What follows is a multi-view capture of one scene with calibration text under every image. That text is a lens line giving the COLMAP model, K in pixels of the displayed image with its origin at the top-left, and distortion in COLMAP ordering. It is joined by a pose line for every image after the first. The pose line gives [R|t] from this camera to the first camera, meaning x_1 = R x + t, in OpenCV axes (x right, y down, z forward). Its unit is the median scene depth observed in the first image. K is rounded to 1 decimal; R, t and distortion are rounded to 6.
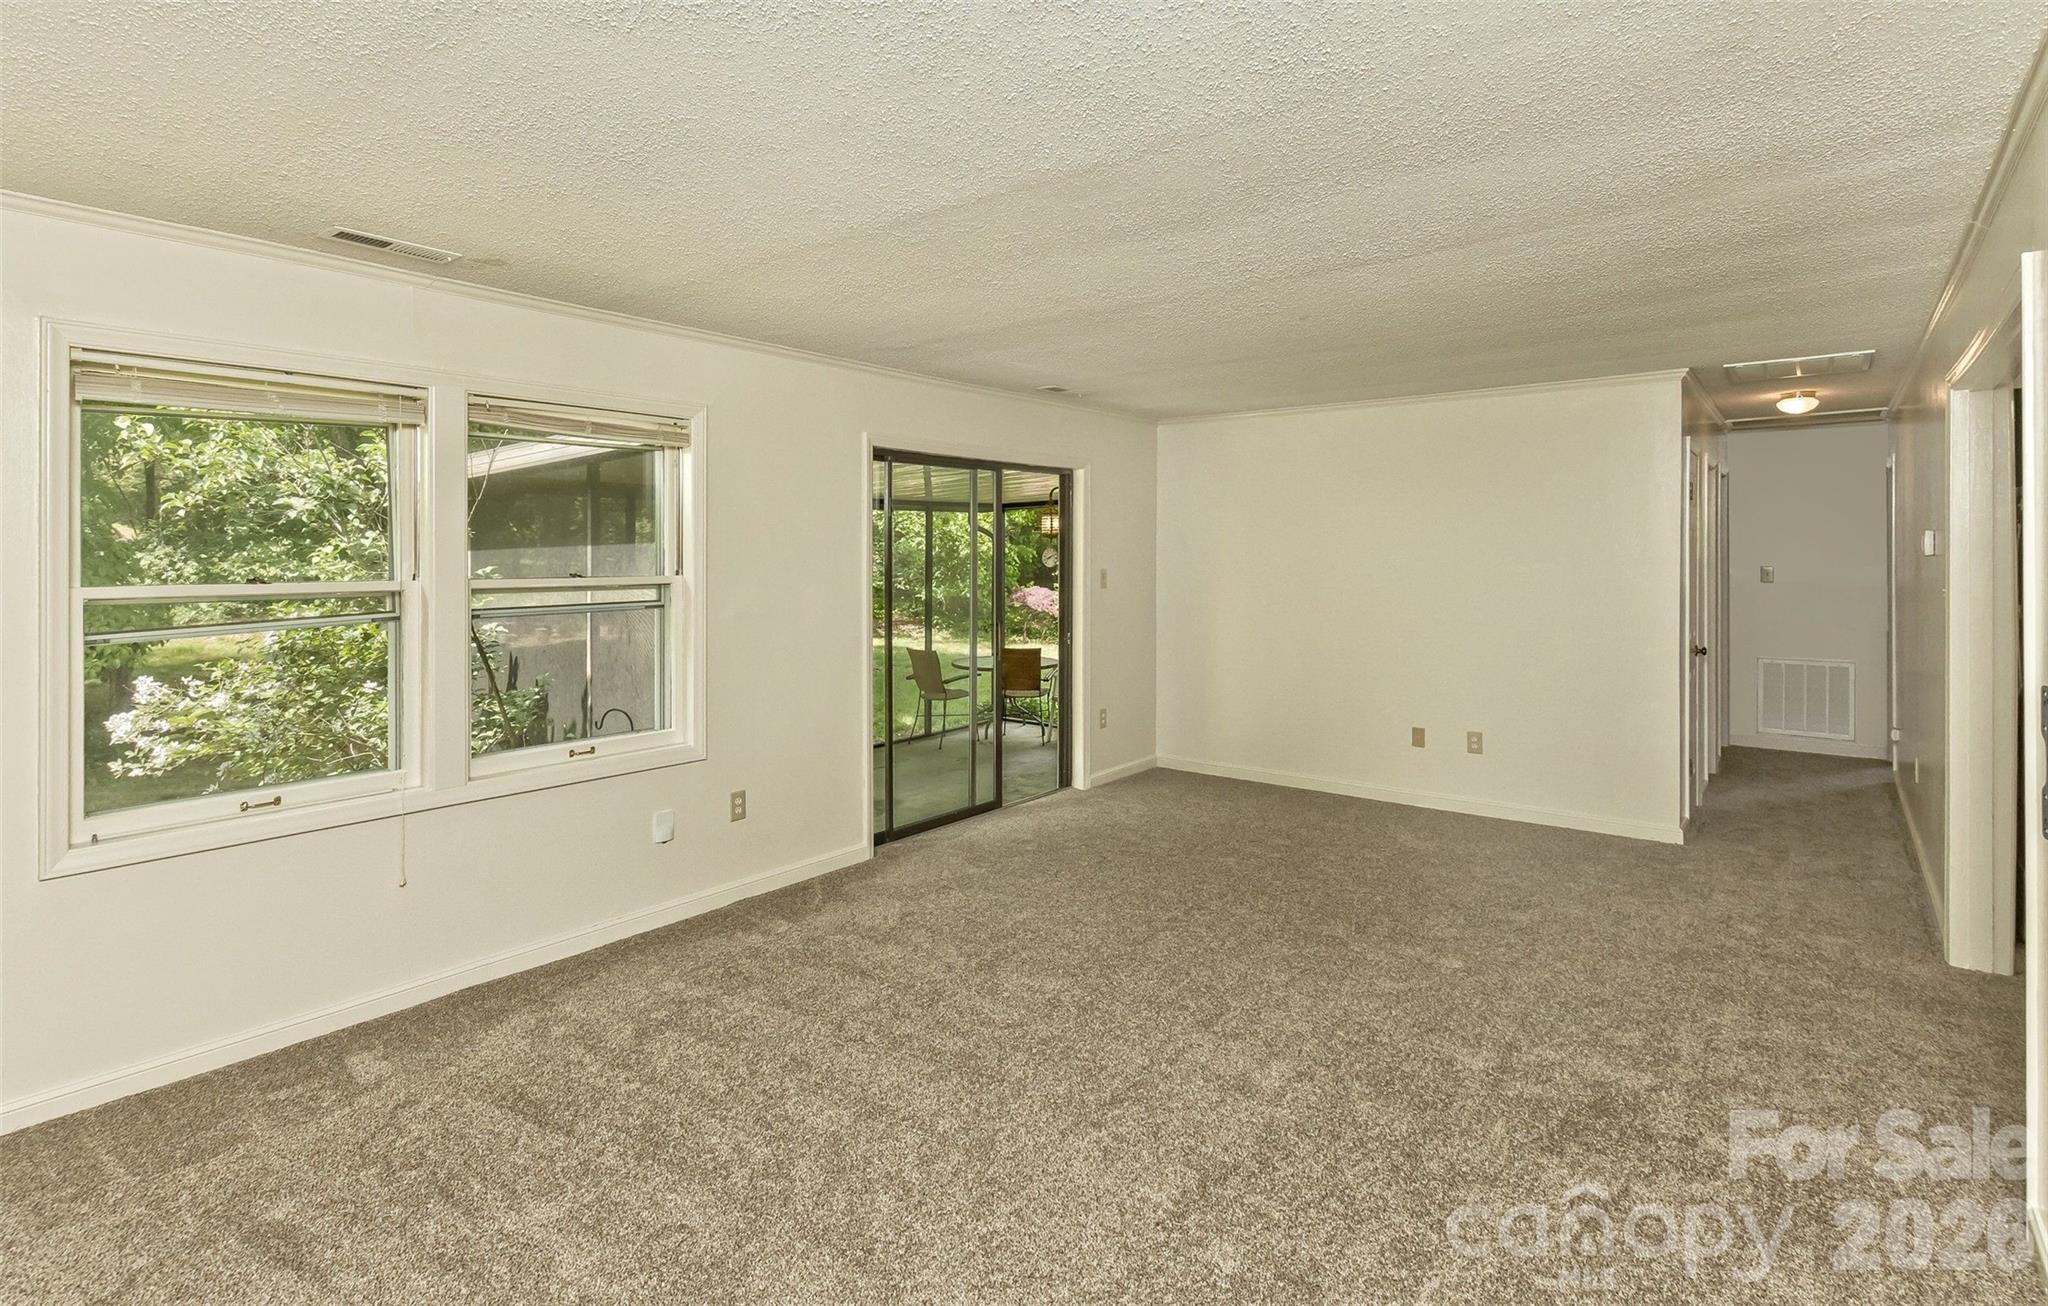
lens RADIAL K [[971.3, 0, 1023.7], [0, 971.3, 546.6], [0, 0, 1]] dist [-0.001720, -0.000355]
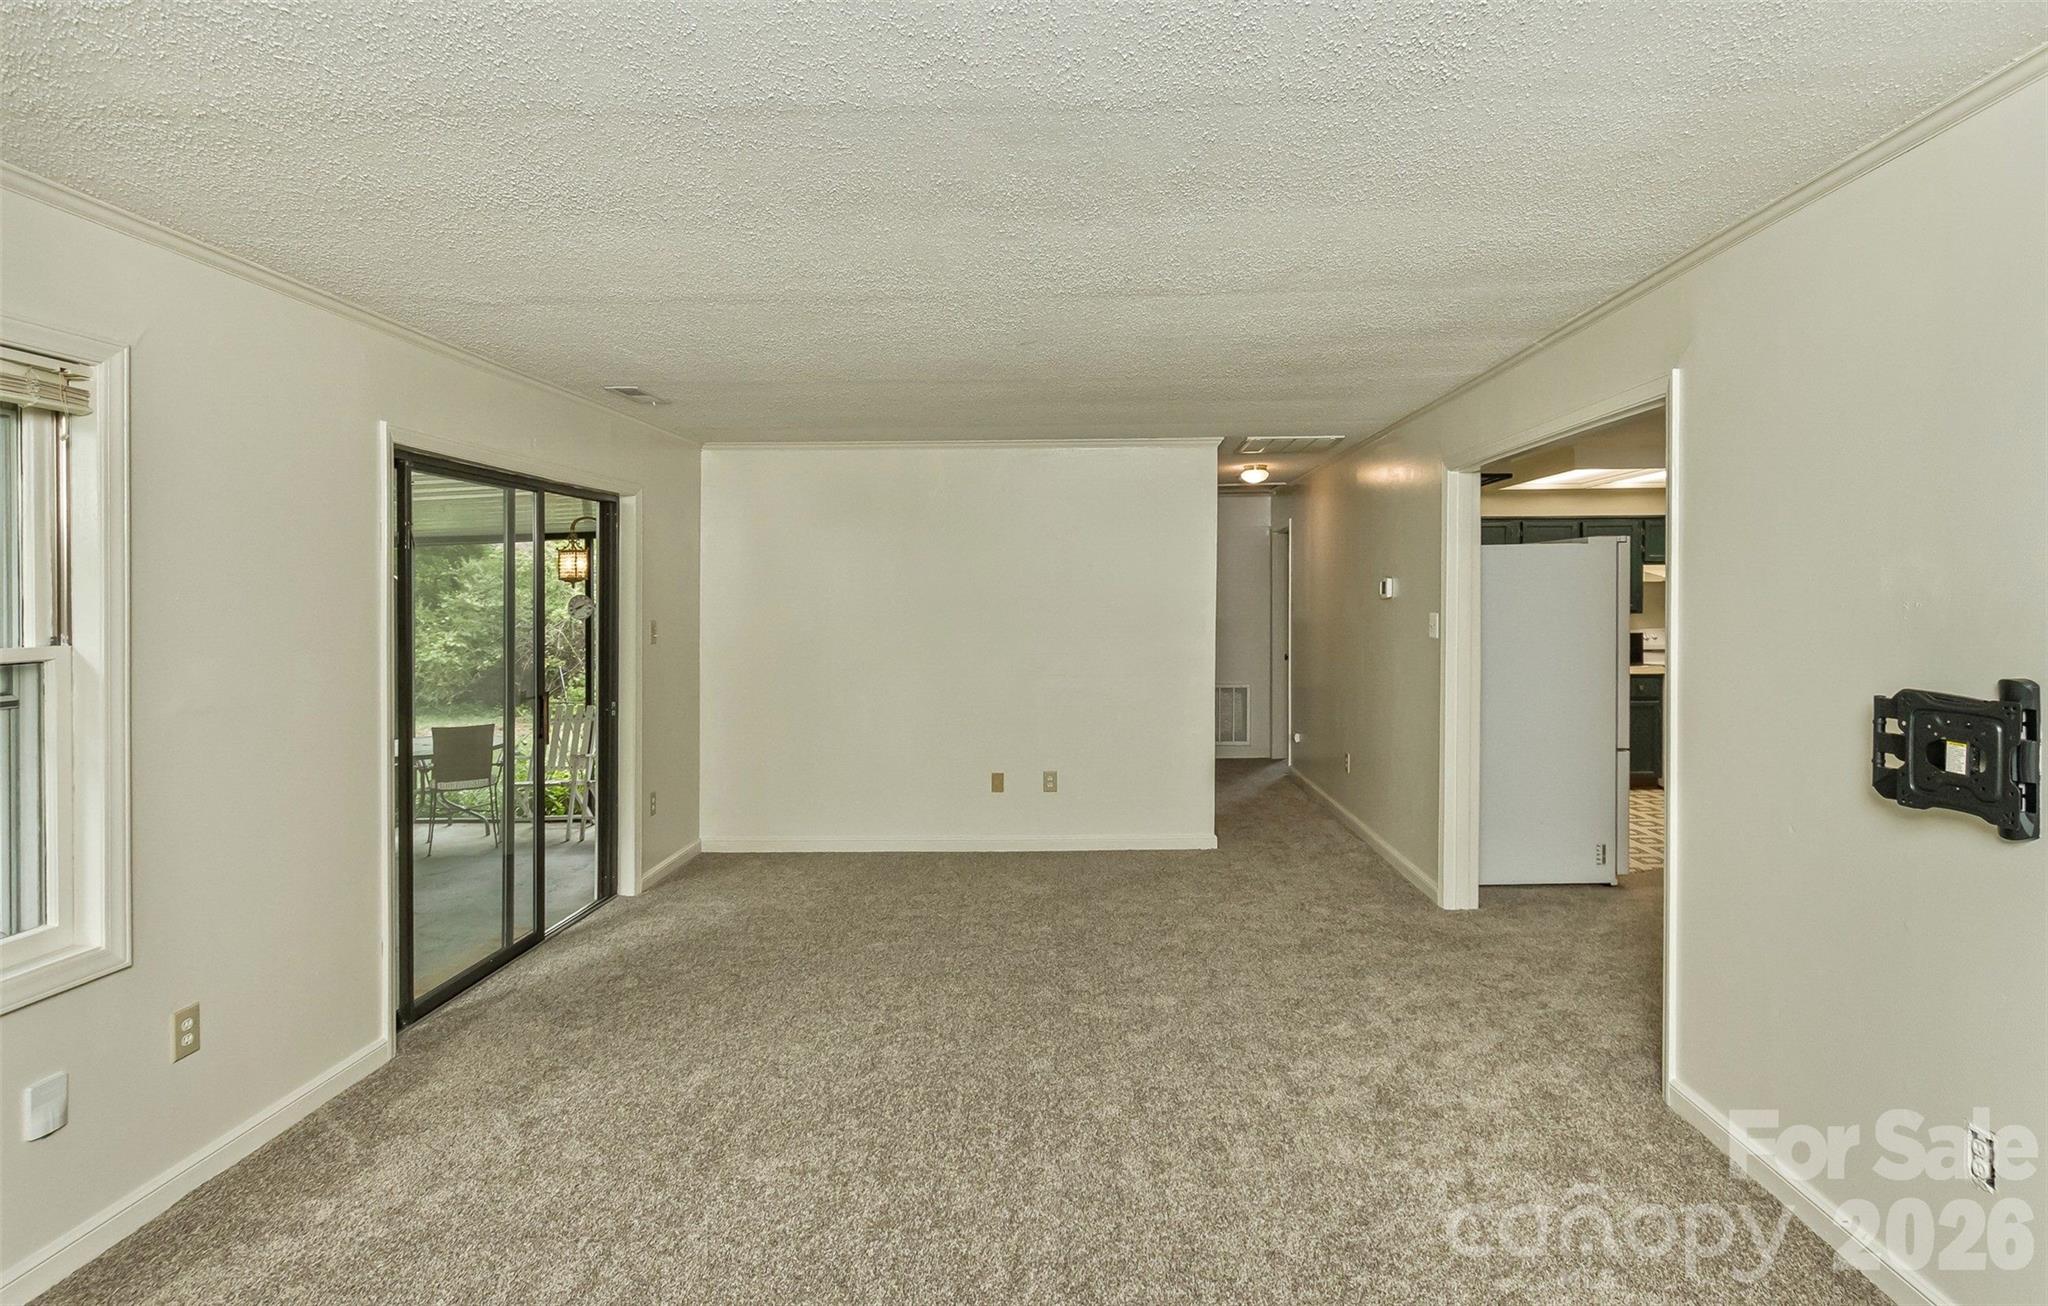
lens RADIAL K [[1000.7, 0, 1031.9], [0, 1000.7, 599.8], [0, 0, 1]] dist [-0.002020, 0.000162]
pose [[0.799939, -0.006763, 0.600043, -0.246470], [0.003382, 0.999971, 0.006761, 0.001551], [-0.600071, -0.003379, 0.799940, 0.206921]]
